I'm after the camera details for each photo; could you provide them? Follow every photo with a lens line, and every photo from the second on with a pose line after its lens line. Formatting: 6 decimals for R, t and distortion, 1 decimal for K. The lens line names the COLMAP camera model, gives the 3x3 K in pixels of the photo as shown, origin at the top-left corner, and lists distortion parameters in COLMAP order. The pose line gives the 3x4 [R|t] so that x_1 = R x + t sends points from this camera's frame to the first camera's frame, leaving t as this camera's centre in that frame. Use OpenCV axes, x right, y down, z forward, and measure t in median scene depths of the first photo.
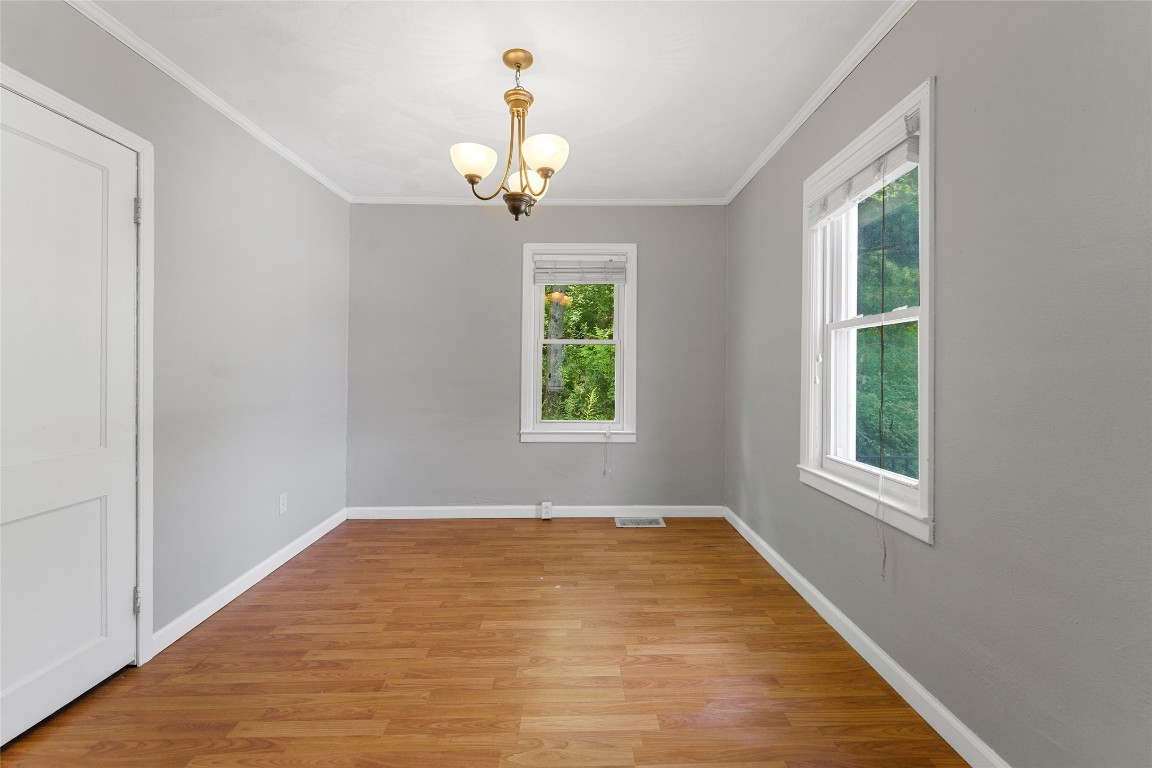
lens RADIAL K [[469.5, 0, 575.6], [0, 469.5, 381.0], [0, 0, 1]] dist [-0.003331, -0.000262]
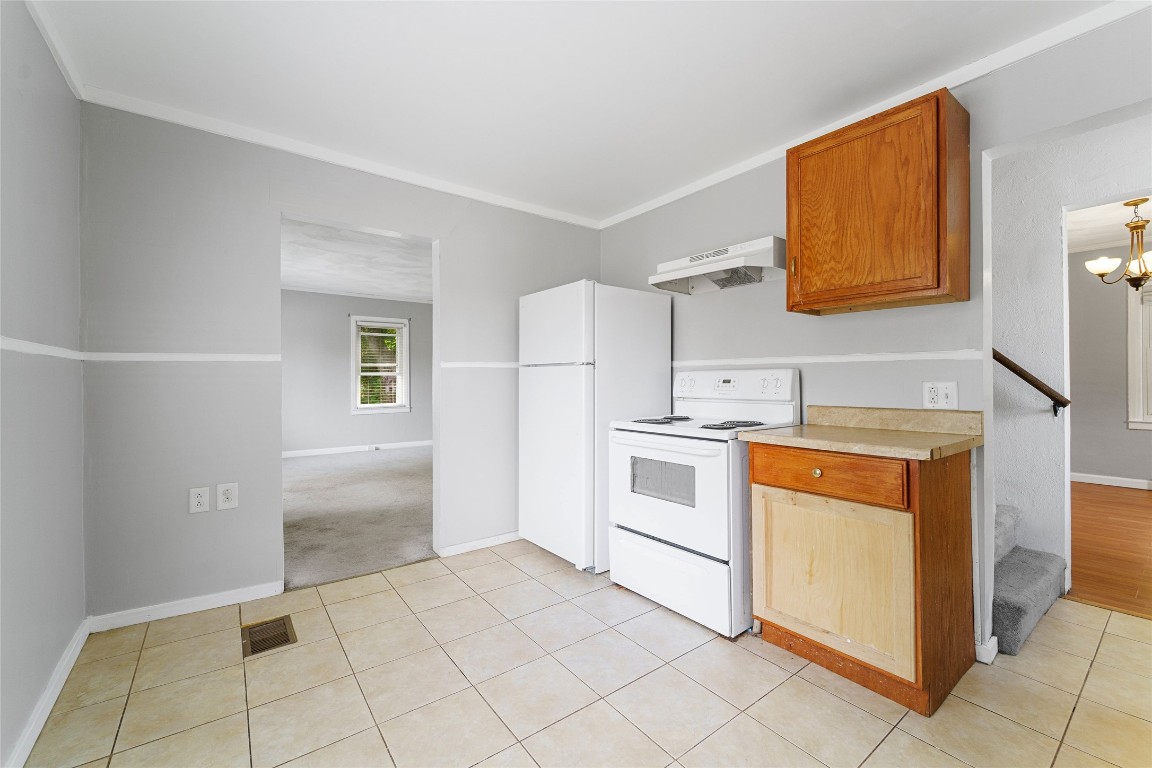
lens RADIAL K [[469.5, 0, 582.2], [0, 469.5, 378.8], [0, 0, 1]] dist [-0.003331, -0.000262]
pose [[0.603477, -0.018074, -0.797175, 0.012055], [0.008361, 0.999832, -0.016340, -0.000735], [0.797336, 0.003196, 0.603527, -2.338971]]
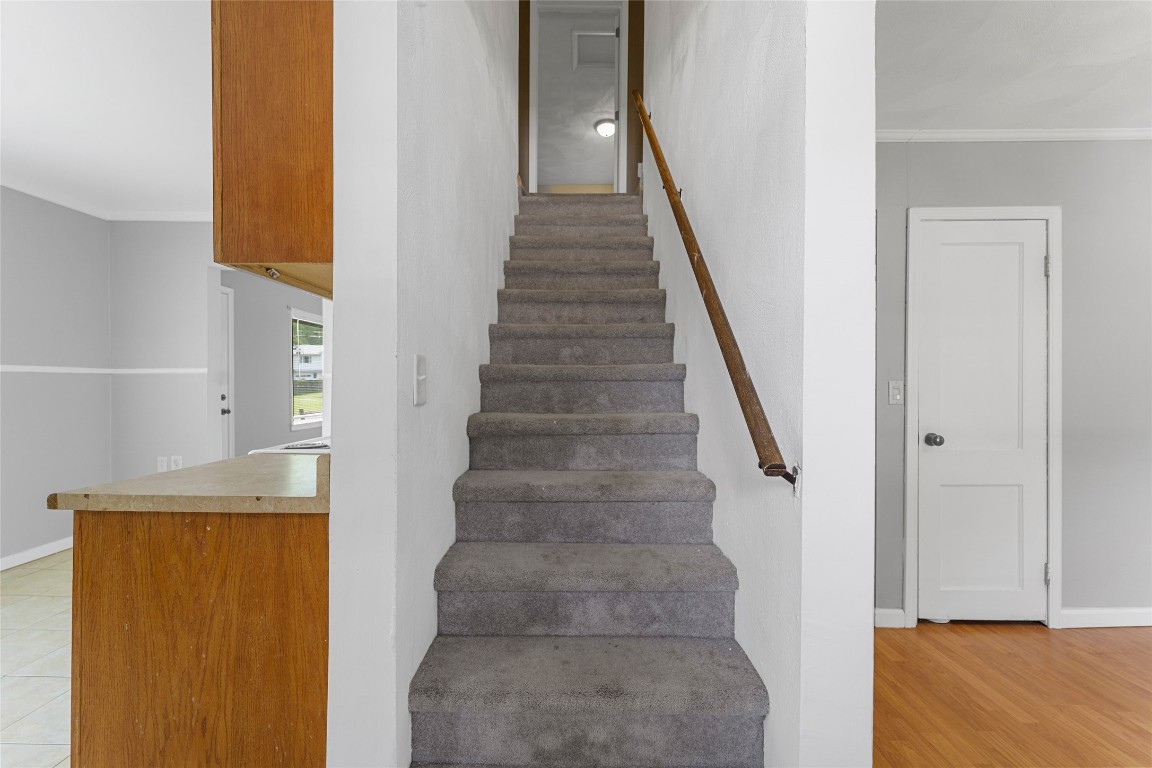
lens RADIAL K [[469.5, 0, 568.7], [0, 469.5, 385.1], [0, 0, 1]] dist [-0.003331, -0.000262]
pose [[-0.020377, -0.009568, -0.999747, 0.353366], [-0.004227, 0.999946, -0.009484, -0.024105], [0.999783, 0.004033, -0.020417, -0.267769]]
